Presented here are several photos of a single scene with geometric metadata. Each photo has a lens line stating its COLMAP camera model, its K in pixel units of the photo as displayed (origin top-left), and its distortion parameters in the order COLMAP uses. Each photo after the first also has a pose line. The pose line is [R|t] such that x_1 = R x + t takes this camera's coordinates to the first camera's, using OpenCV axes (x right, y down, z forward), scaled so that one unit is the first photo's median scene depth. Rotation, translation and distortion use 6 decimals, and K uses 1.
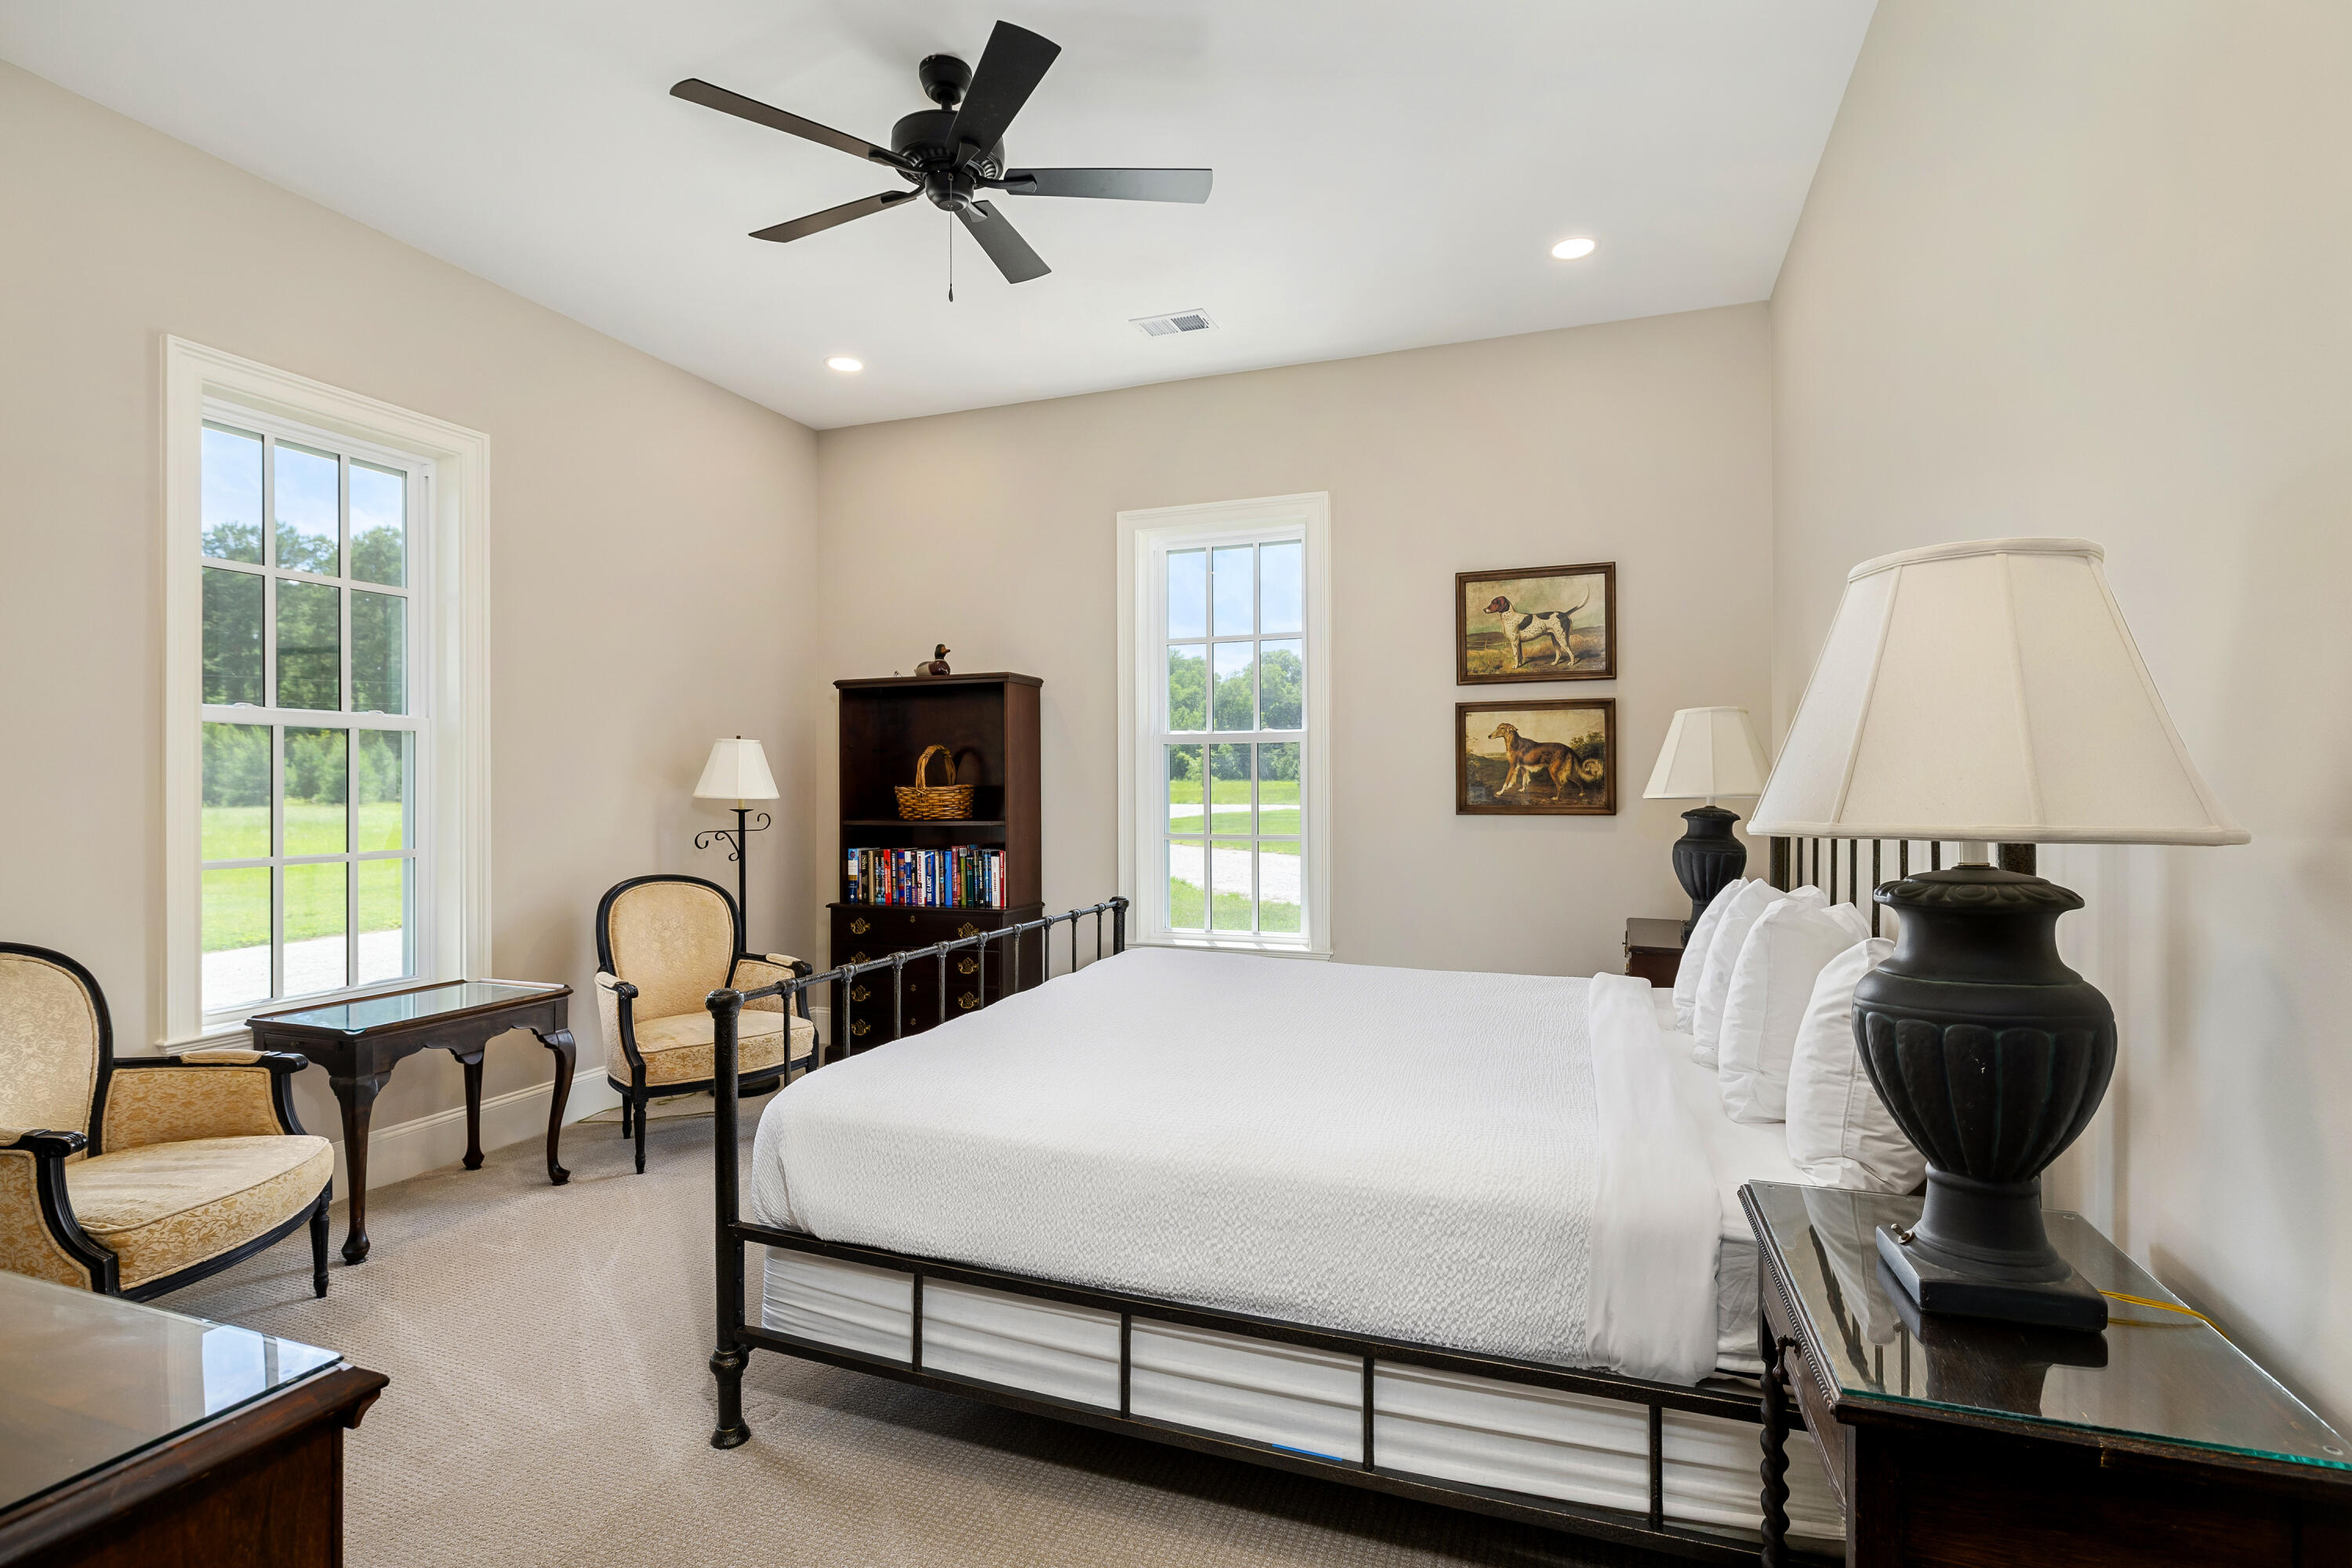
lens RADIAL K [[1102.5, 0, 1152.0], [0, 1102.5, 791.9], [0, 0, 1]] dist [-0.000722, -0.000237]
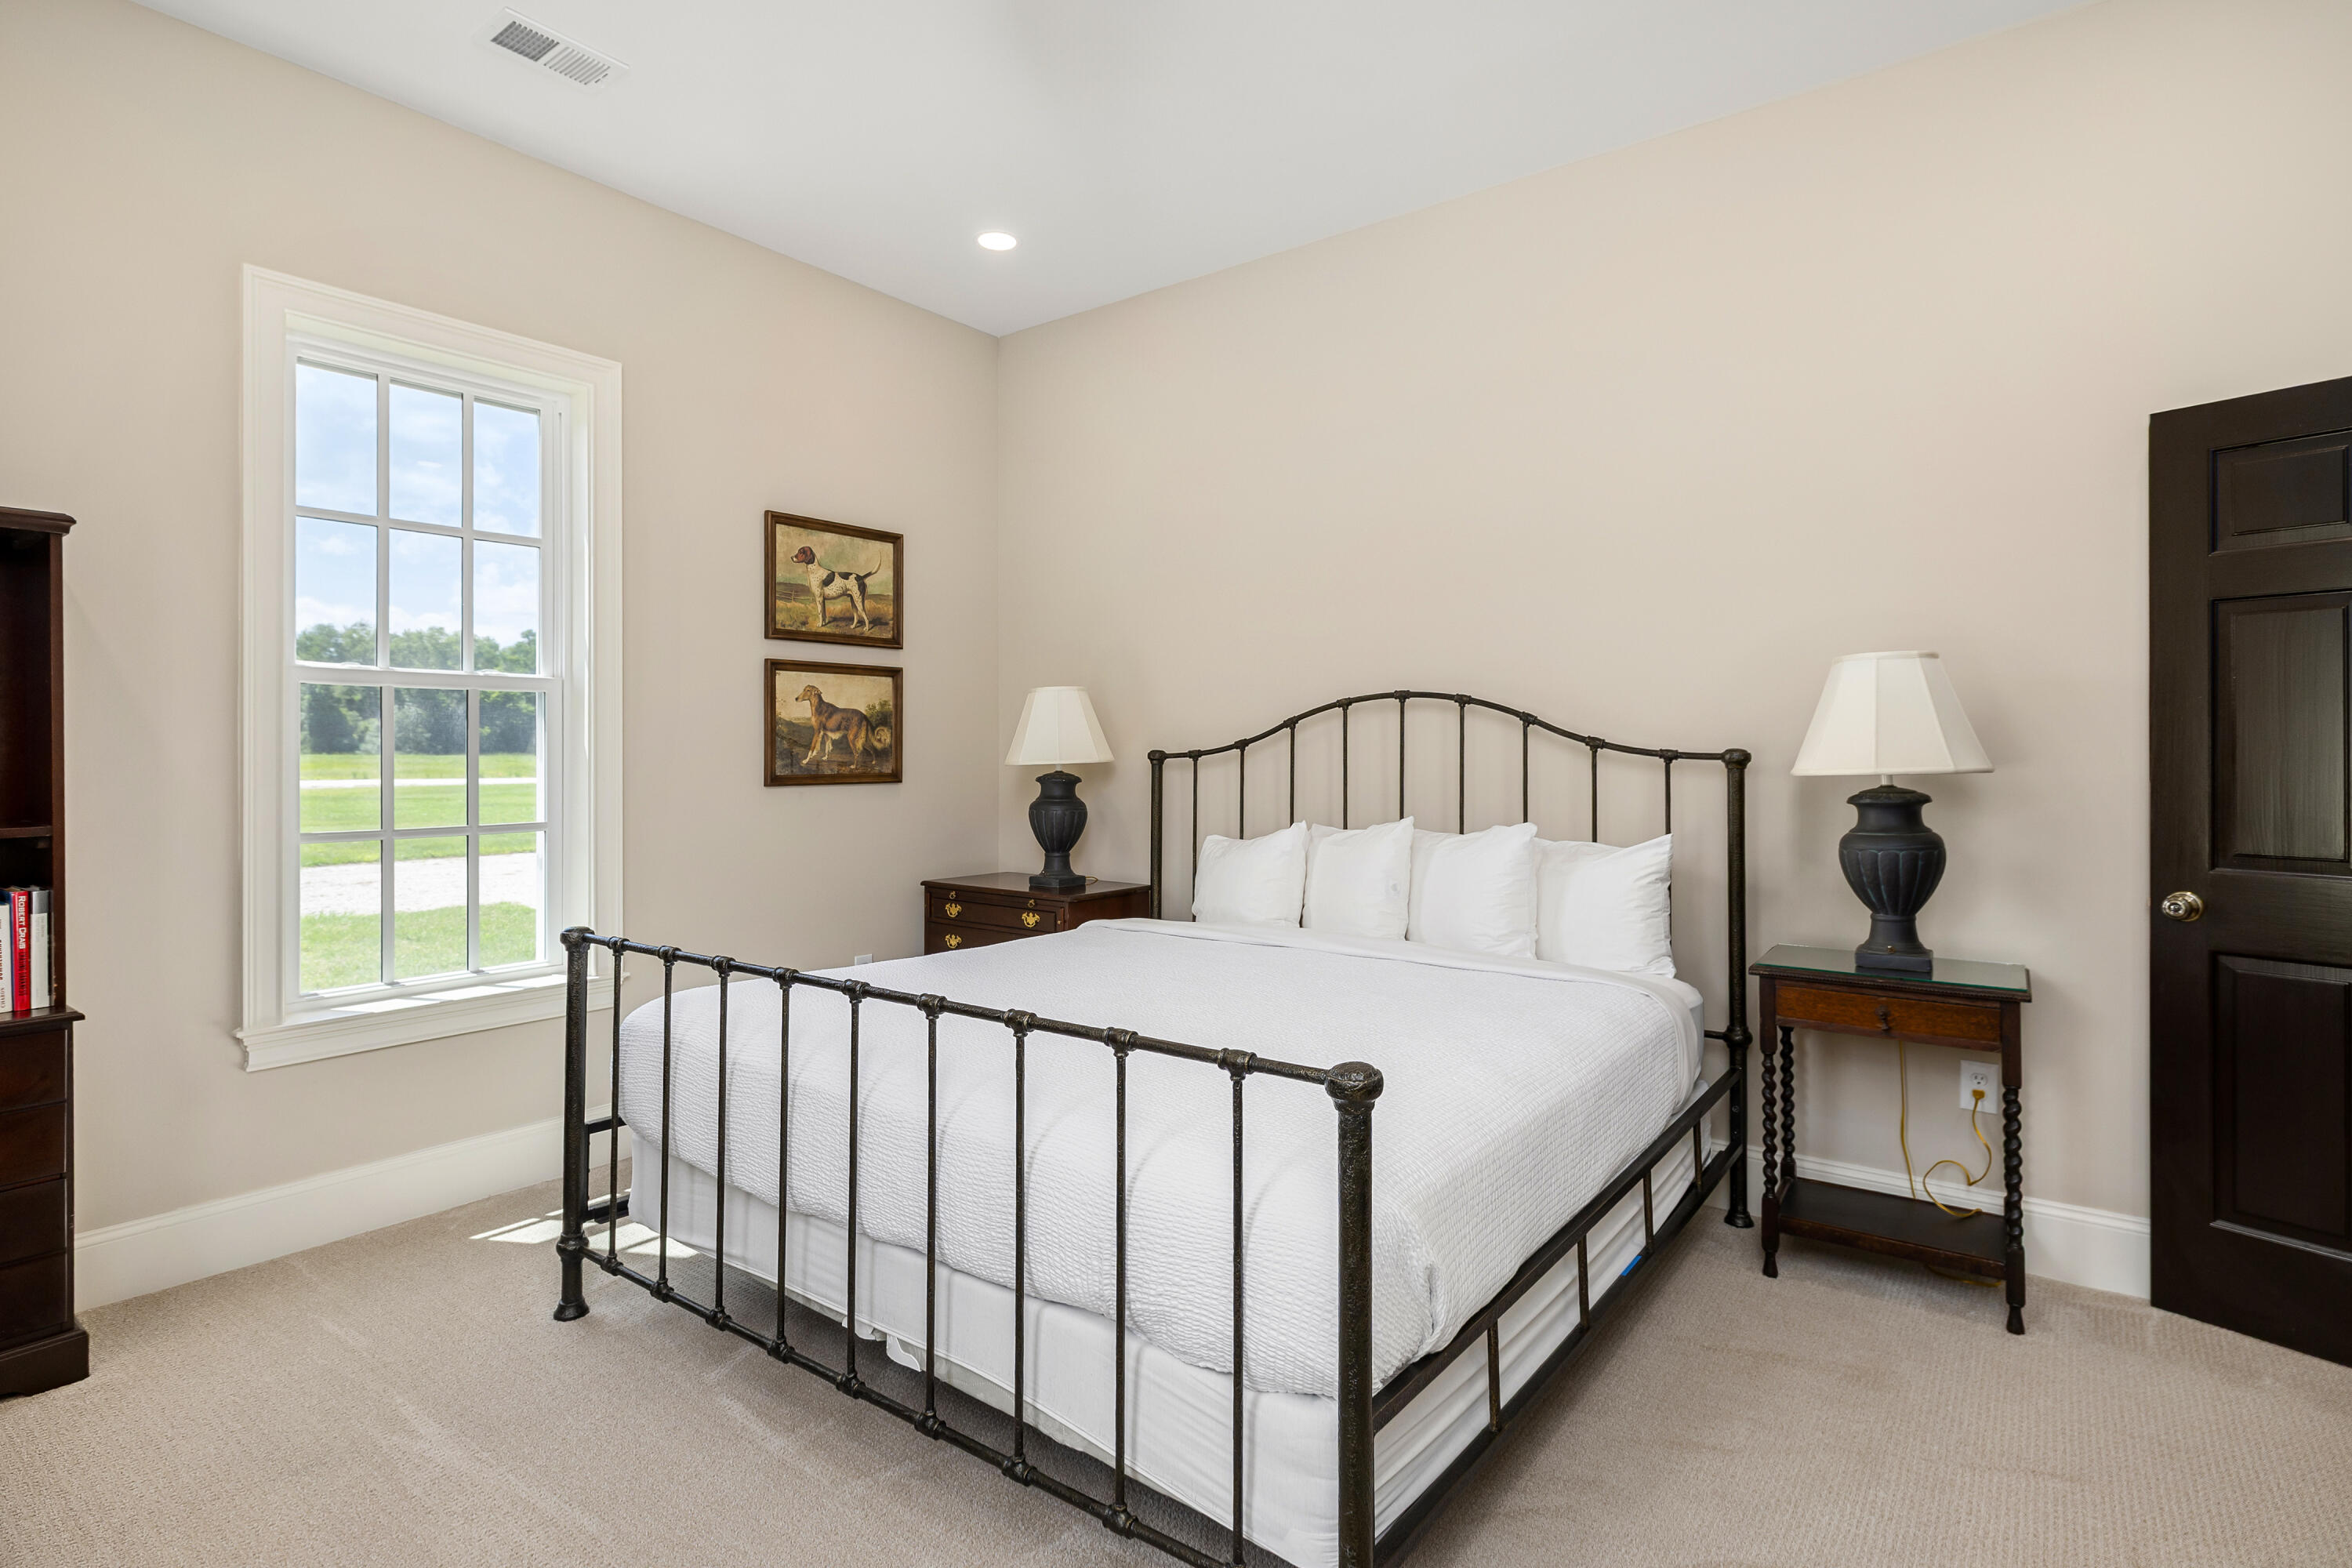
lens RADIAL K [[1138.5, 0, 1231.4], [0, 1138.5, 754.3], [0, 0, 1]] dist [-0.002695, -0.000156]
pose [[0.272784, -0.003848, 0.962068, -0.498100], [0.003558, 0.999989, 0.002991, -0.006869], [-0.962069, 0.002608, 0.272795, 0.408627]]
